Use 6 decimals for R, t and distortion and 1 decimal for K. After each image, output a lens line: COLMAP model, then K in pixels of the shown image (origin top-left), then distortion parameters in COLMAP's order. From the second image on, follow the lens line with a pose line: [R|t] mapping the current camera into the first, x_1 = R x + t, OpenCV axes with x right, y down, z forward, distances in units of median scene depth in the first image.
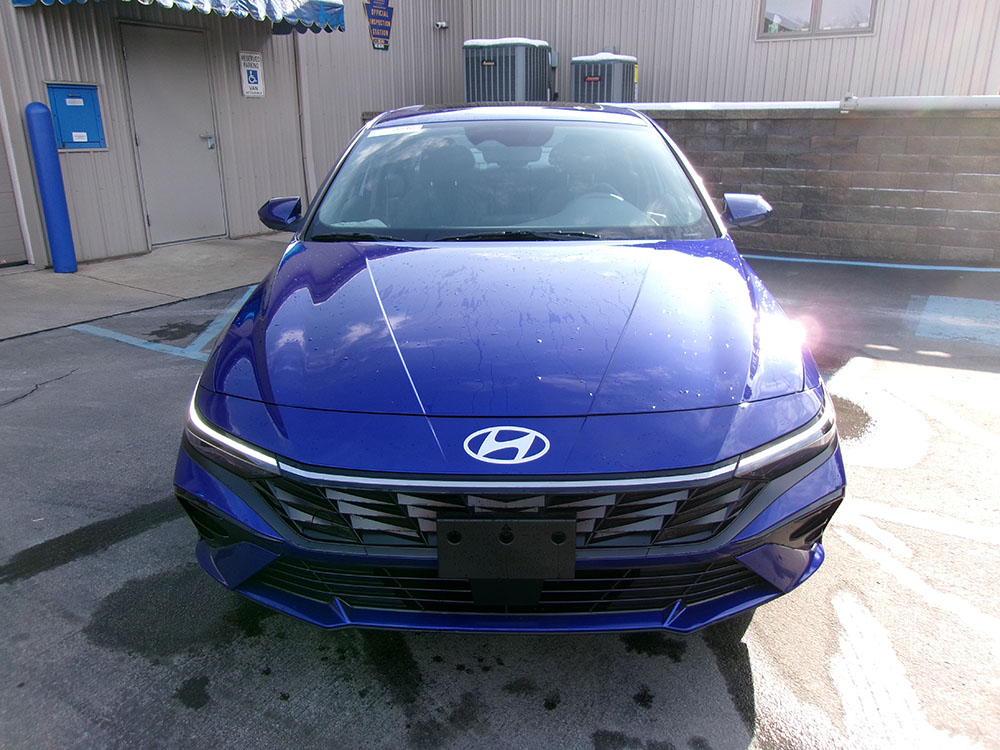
lens RADIAL K [[774.3, 0, 499.5], [0, 774.3, 374.8], [0, 0, 1]] dist [-0.012508, 0.026818]
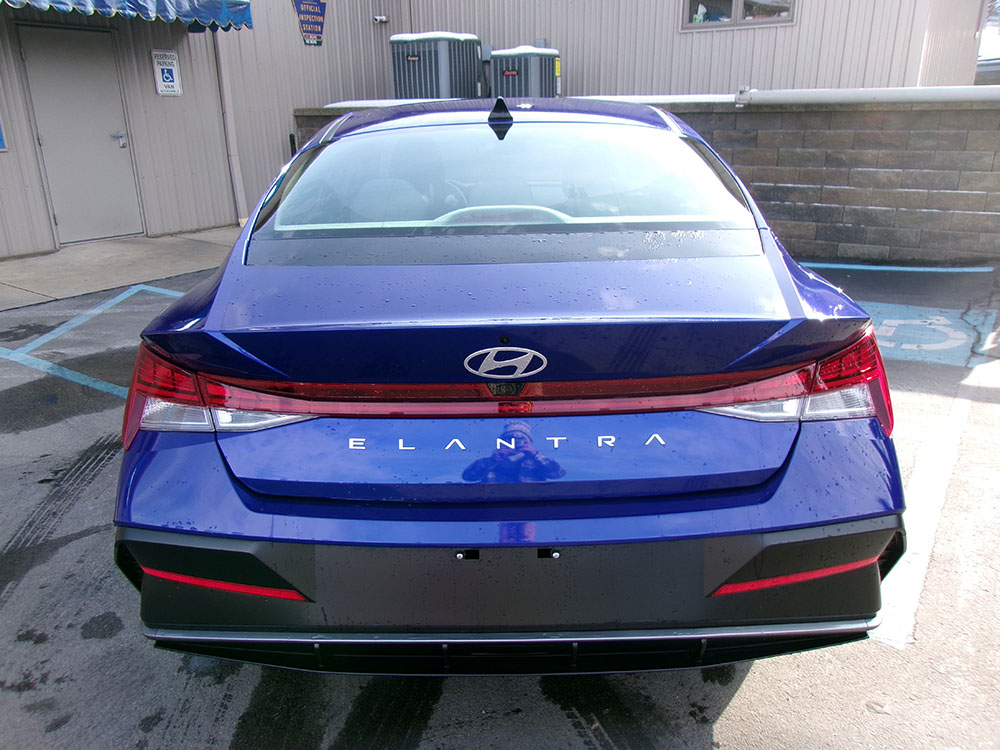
lens RADIAL K [[774.3, 0, 502.0], [0, 774.3, 374.9], [0, 0, 1]] dist [-0.012508, 0.026818]
pose [[0.999114, 0.003949, -0.041891, 0.166977], [-0.003399, 0.999907, 0.013198, -0.010974], [0.041939, -0.013044, 0.999035, 0.008126]]
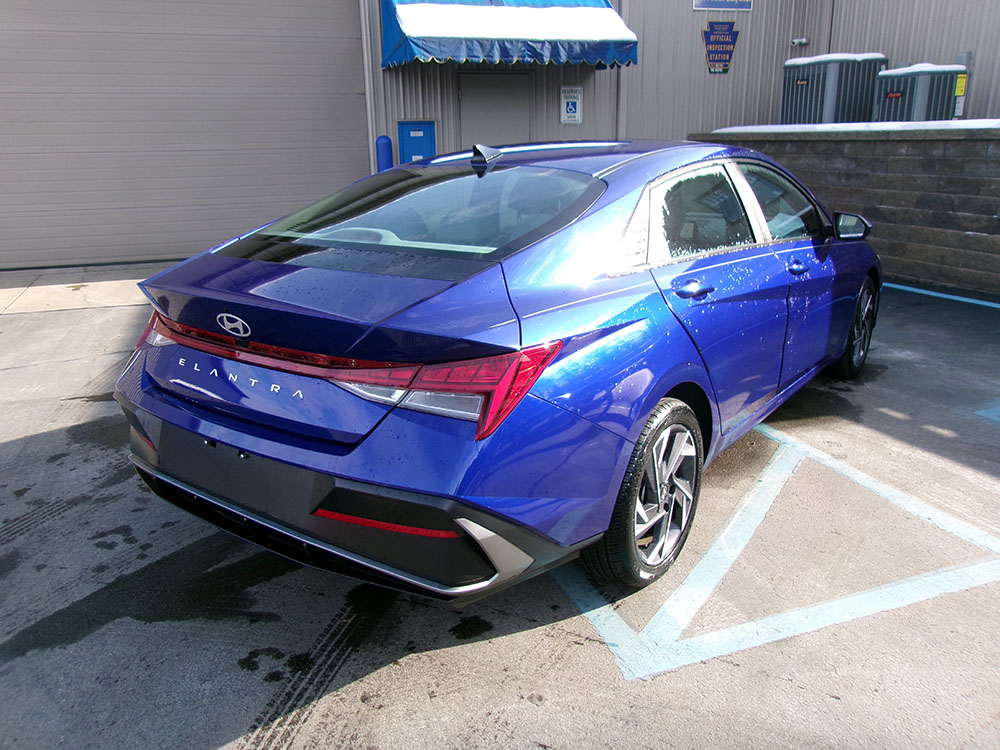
lens RADIAL K [[774.3, 0, 500.3], [0, 774.3, 378.0], [0, 0, 1]] dist [-0.012508, 0.026818]
pose [[0.772553, 0.177660, -0.609589, 0.410445], [-0.182086, 0.981723, 0.055352, -0.025699], [0.608282, 0.068235, 0.790783, 0.028553]]
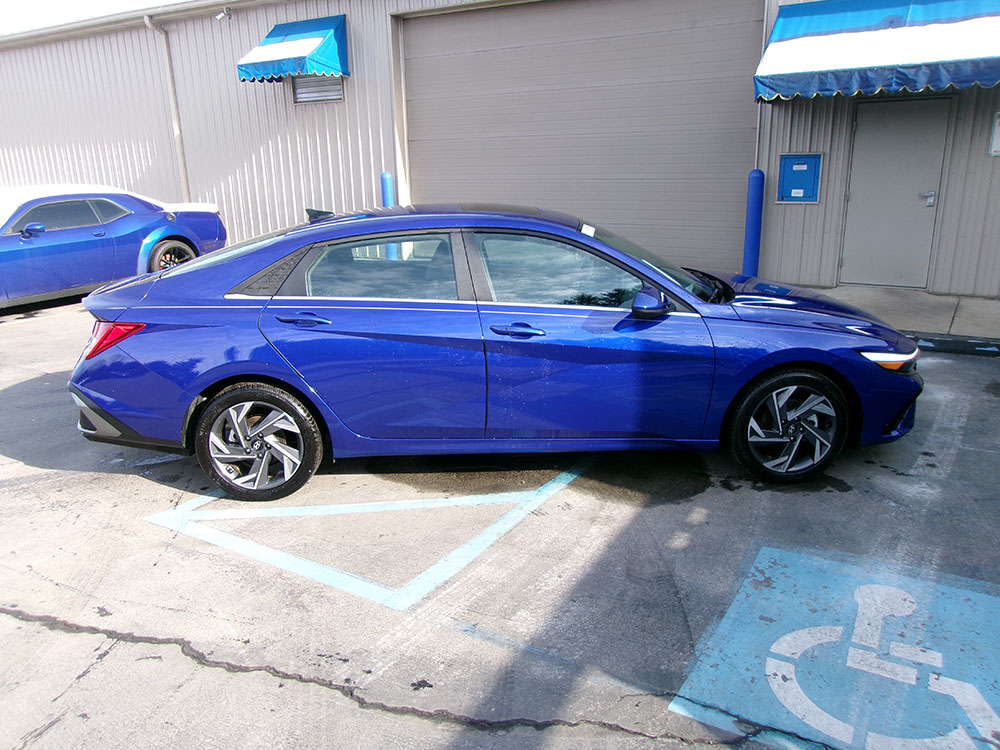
lens RADIAL K [[774.3, 0, 495.7], [0, 774.3, 382.0], [0, 0, 1]] dist [-0.012508, 0.026818]
pose [[-0.025812, 0.279791, -0.959714, 0.737840], [-0.293162, 0.915705, 0.274846, -0.192499], [0.955714, 0.288446, 0.058388, 0.446385]]
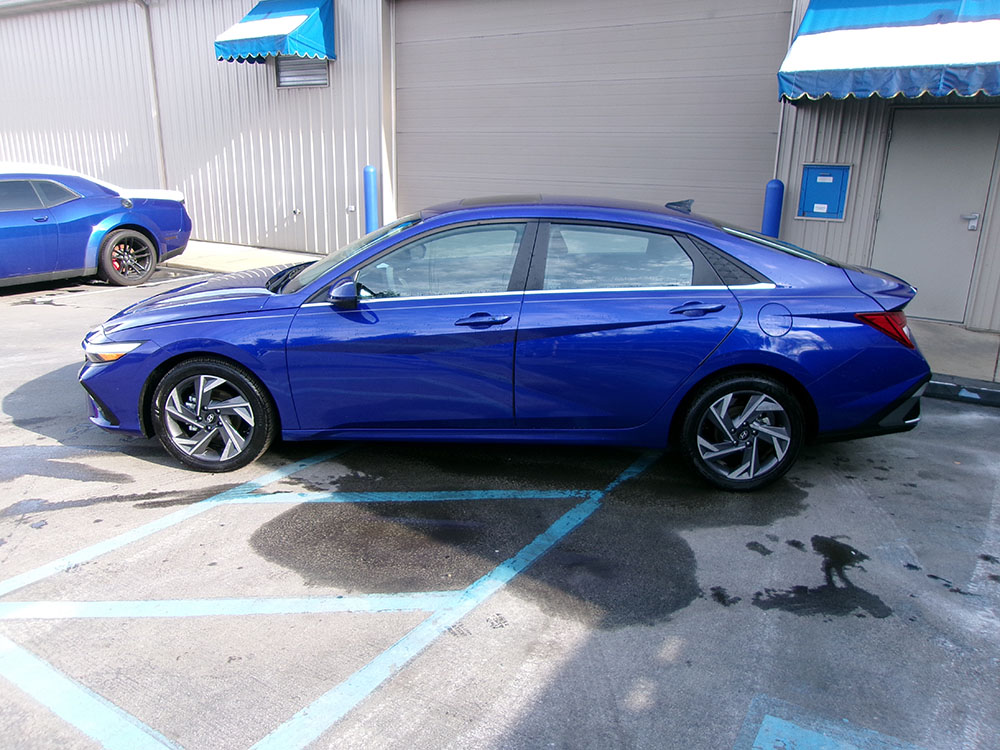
lens RADIAL K [[774.3, 0, 495.9], [0, 774.3, 379.7], [0, 0, 1]] dist [-0.012508, 0.026818]
pose [[-0.046640, 0.272867, -0.960921, 0.600028], [-0.333974, 0.902350, 0.272445, -0.196528], [0.941428, 0.333630, 0.049045, 0.485212]]
